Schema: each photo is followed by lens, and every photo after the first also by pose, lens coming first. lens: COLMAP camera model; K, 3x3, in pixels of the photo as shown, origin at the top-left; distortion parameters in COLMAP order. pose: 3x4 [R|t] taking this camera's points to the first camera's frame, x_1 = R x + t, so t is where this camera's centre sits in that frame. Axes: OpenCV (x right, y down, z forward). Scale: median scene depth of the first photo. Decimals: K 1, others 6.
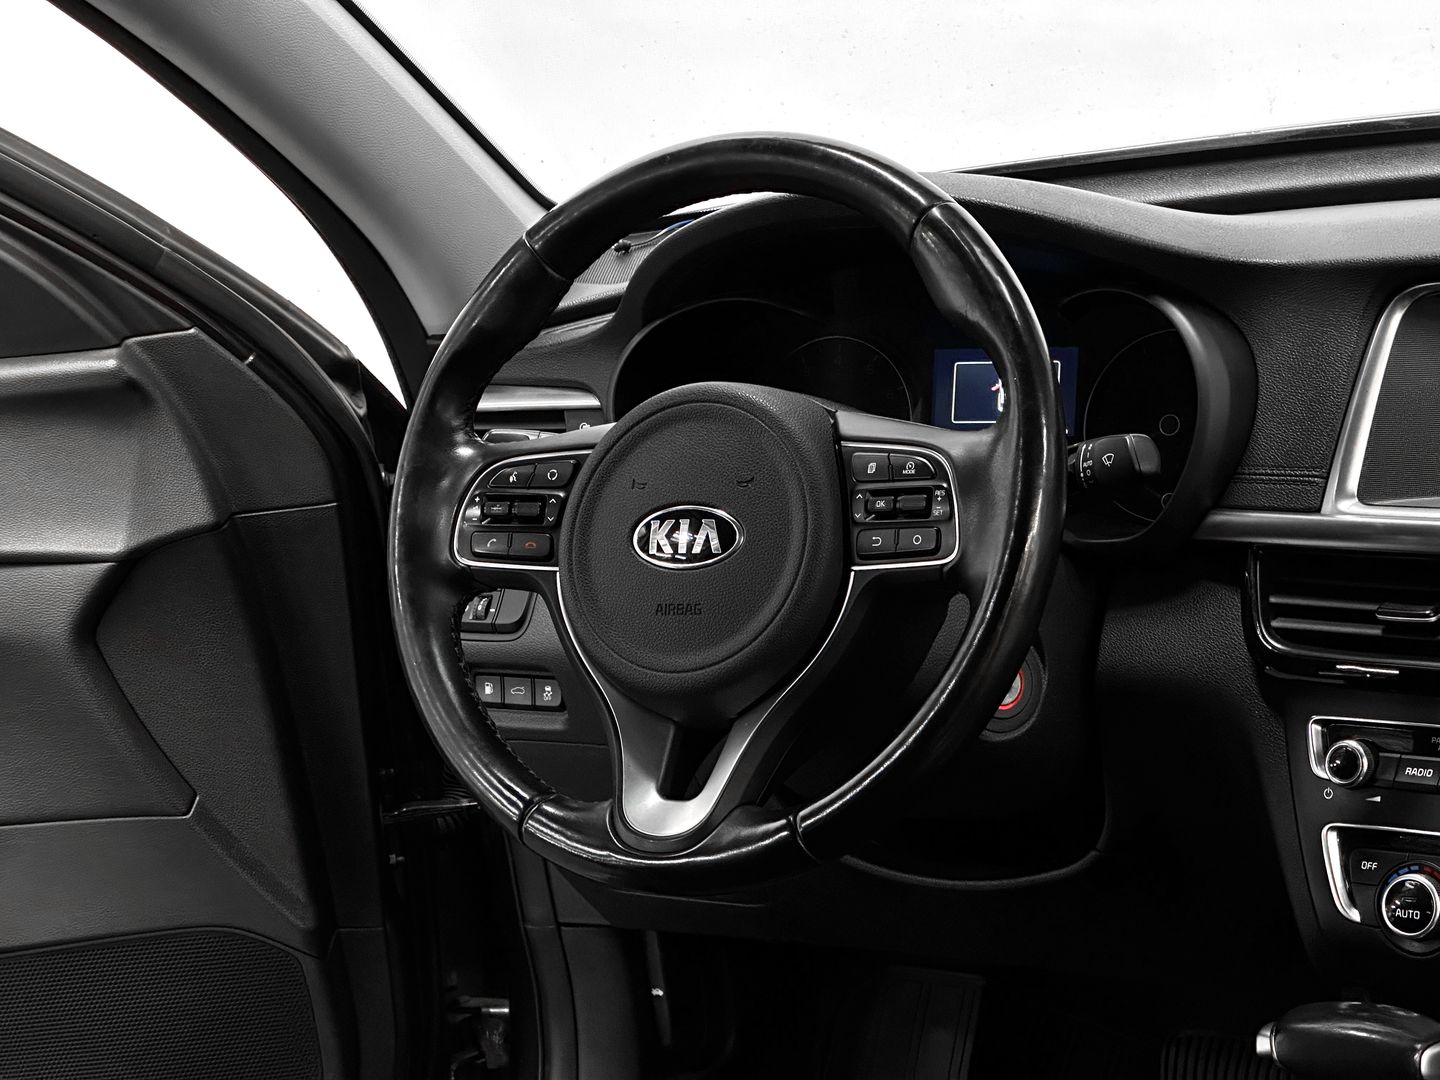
lens RADIAL K [[3134.6, 0, 720.0], [0, 3134.6, 540.0], [0, 0, 1]] dist [0.073274, 0.197447]
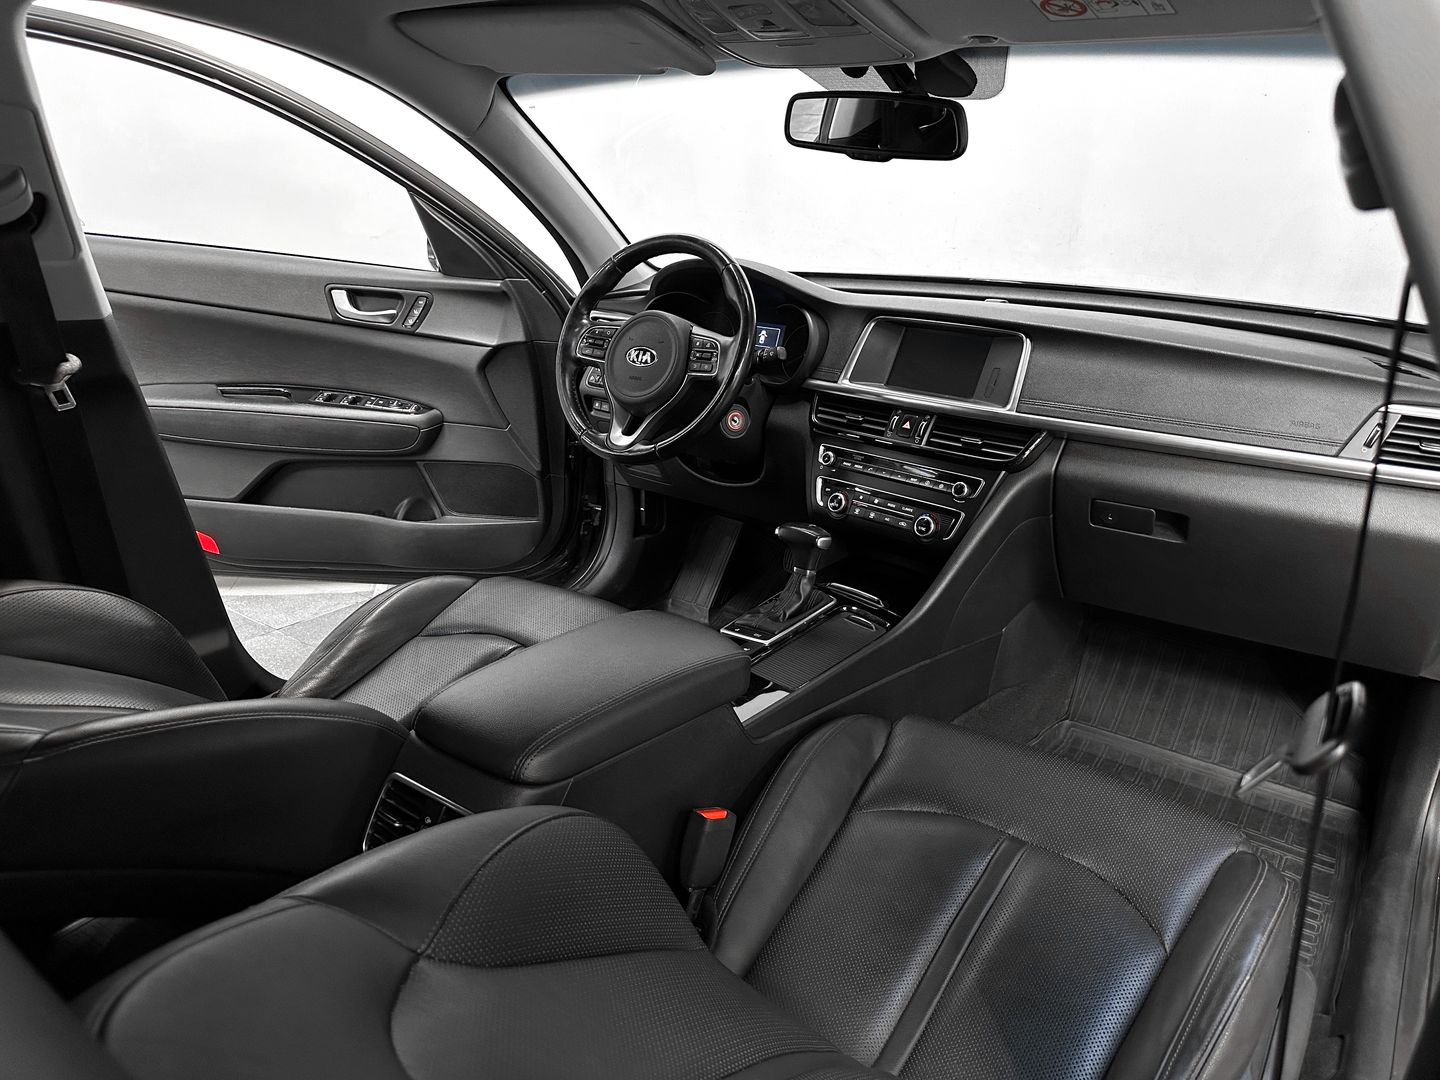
lens RADIAL K [[1002.5, 0, 711.4], [0, 1002.5, 570.8], [0, 0, 1]] dist [0.083569, -0.134756]
pose [[0.985202, 0.168986, -0.028658, 0.126808], [-0.162497, 0.974069, 0.157433, 0.038656], [0.054518, -0.150446, 0.987114, -0.072690]]
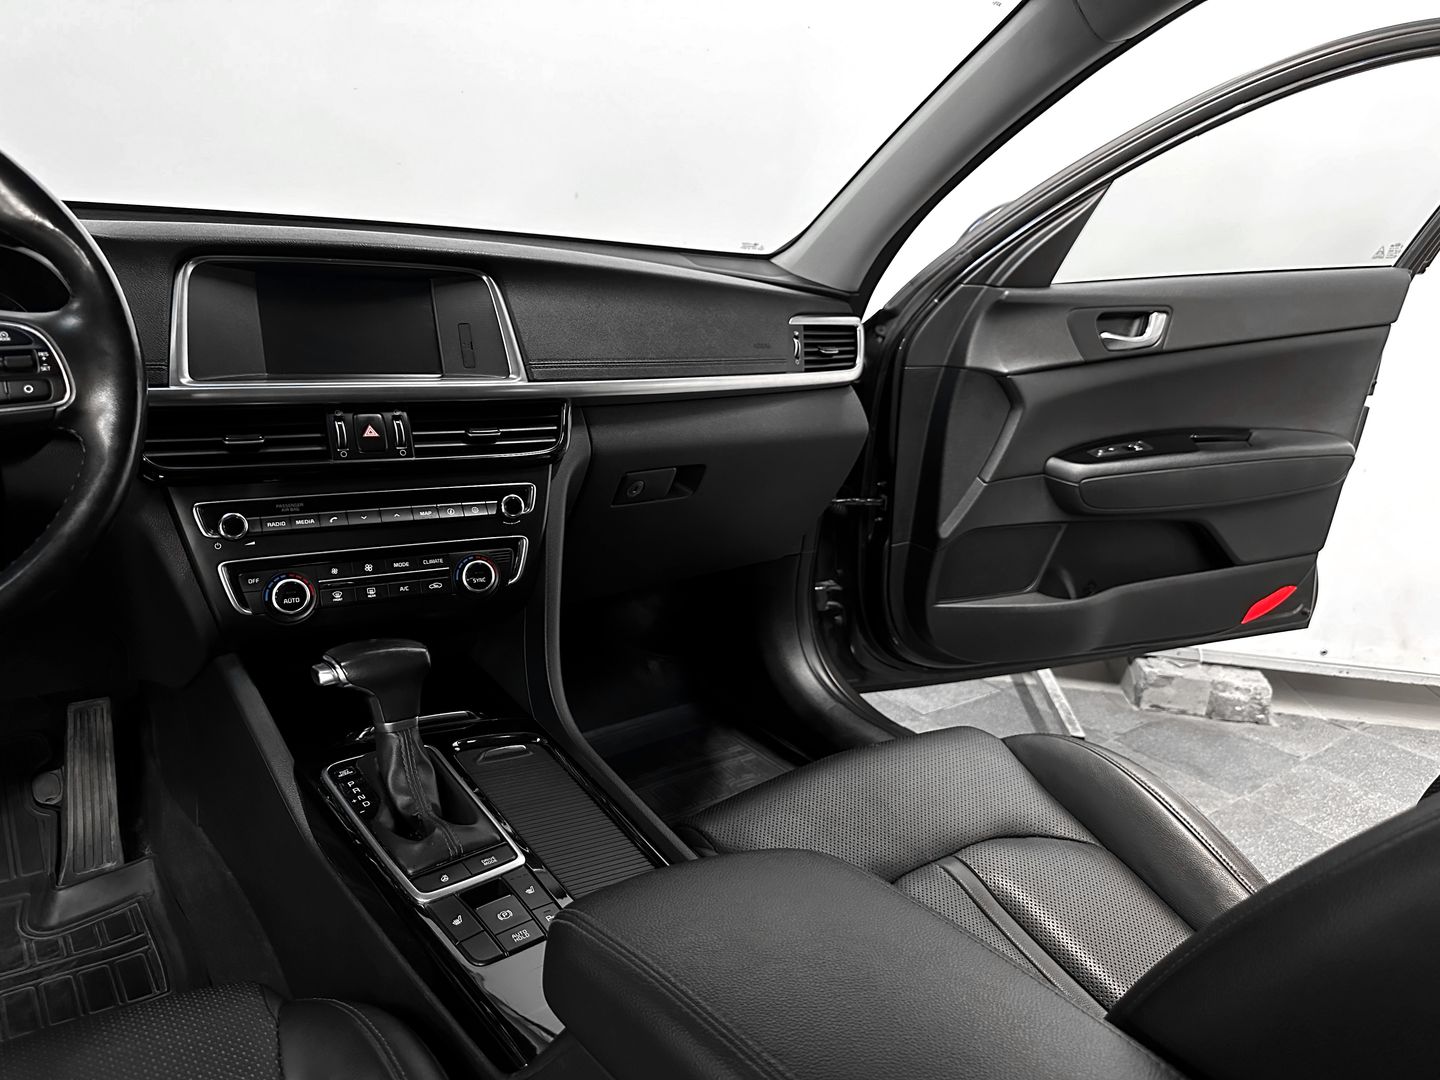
lens RADIAL K [[1002.5, 0, 711.4], [0, 1002.5, 570.8], [0, 0, 1]] dist [0.083569, -0.134756]
pose [[0.353303, -0.160256, 0.921681, -0.228413], [0.071678, 0.986959, 0.144130, 0.032840], [-0.932759, 0.015142, 0.360182, 0.540292]]
